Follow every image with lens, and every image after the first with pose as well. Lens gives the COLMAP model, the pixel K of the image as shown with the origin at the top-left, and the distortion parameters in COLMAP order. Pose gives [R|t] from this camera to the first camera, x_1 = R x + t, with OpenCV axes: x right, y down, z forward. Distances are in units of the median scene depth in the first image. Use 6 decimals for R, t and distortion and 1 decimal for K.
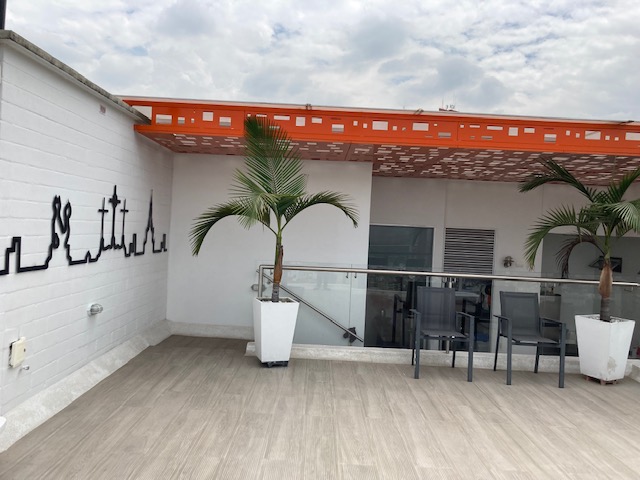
lens RADIAL K [[525.2, 0, 319.4], [0, 525.2, 236.3], [0, 0, 1]] dist [0.043172, -0.052950]
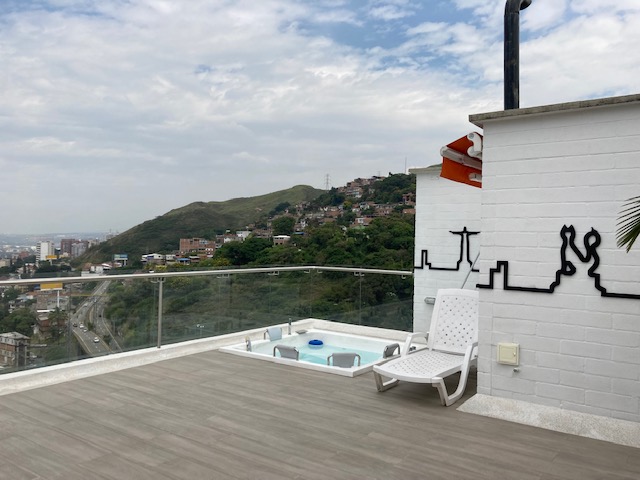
lens RADIAL K [[525.2, 0, 321.9], [0, 525.2, 239.3], [0, 0, 1]] dist [0.043172, -0.052950]
pose [[-0.580095, -0.057941, -0.812485, 0.652589], [-0.057048, 0.997907, -0.030432, 0.011068], [0.812548, 0.028697, -0.582187, 1.244203]]
